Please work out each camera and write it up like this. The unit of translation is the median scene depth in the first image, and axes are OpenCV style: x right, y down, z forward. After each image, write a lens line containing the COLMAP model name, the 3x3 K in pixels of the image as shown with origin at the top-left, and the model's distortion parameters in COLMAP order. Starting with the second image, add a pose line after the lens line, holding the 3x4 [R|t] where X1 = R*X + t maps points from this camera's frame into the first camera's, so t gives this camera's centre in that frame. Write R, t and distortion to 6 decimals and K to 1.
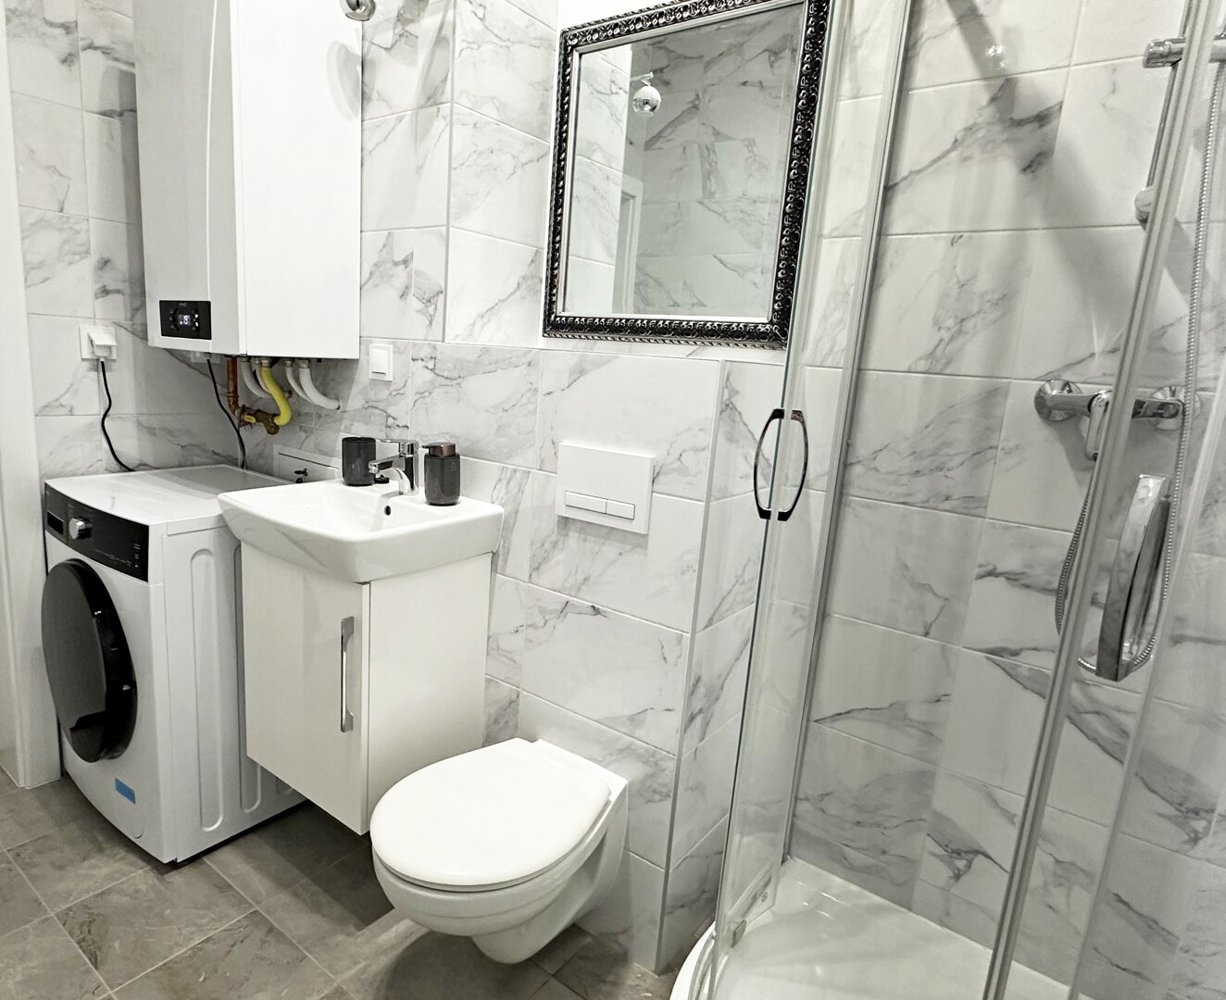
lens RADIAL K [[745.4, 0, 613.0], [0, 745.4, 500.0], [0, 0, 1]] dist [0.003106, -0.000586]
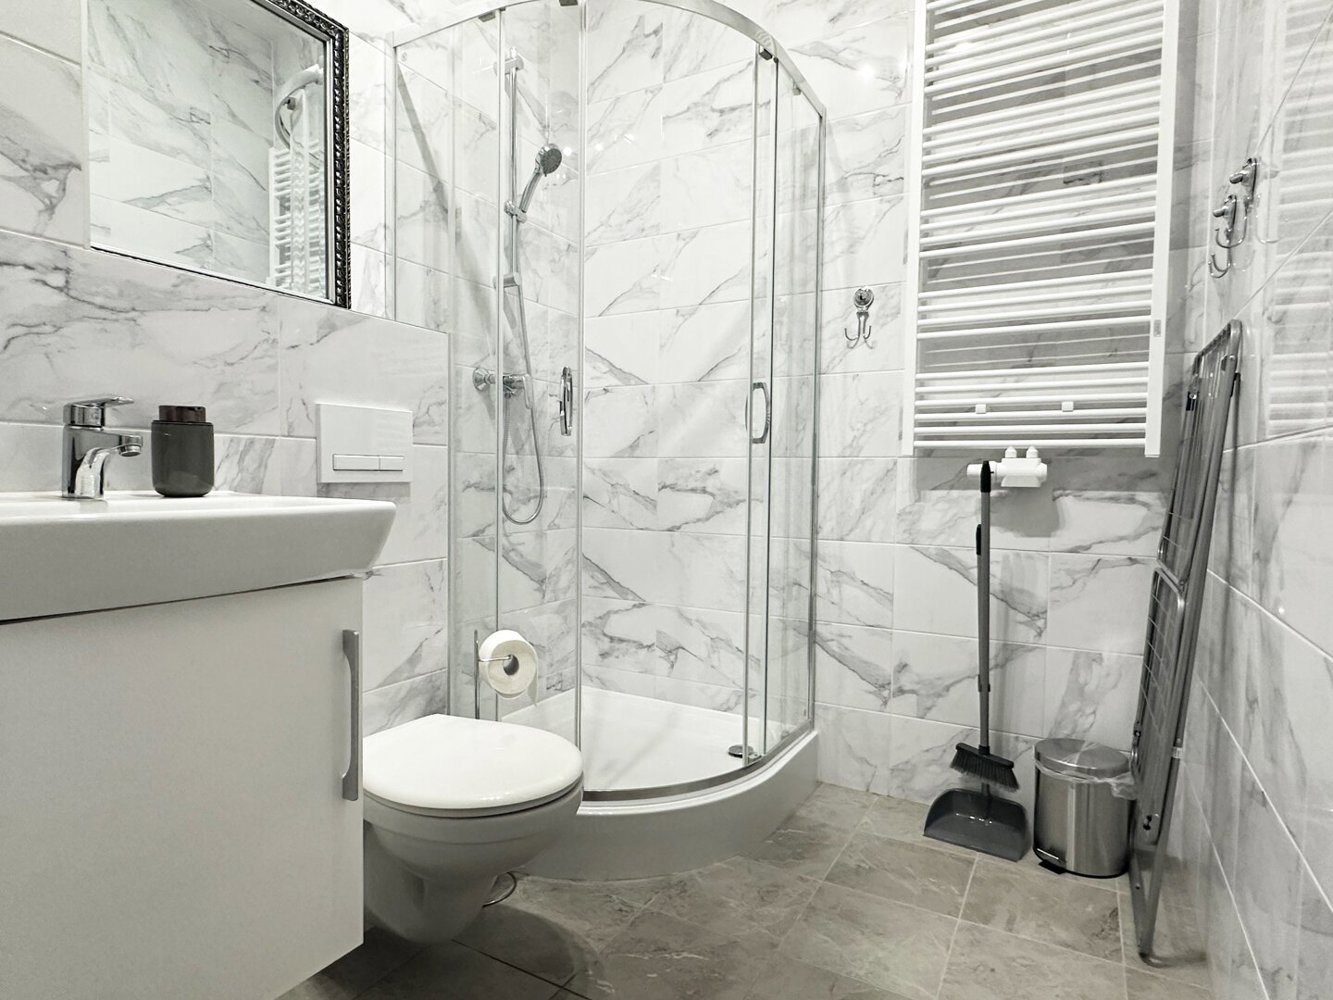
lens RADIAL K [[735.6, 0, 666.5], [0, 735.6, 500.0], [0, 0, 1]] dist [-0.002159, -0.001015]
pose [[-0.141895, -0.105887, 0.984202, -1.004427], [0.171111, 0.976671, 0.129747, -0.004591], [-0.974980, 0.186818, -0.120466, 0.703556]]
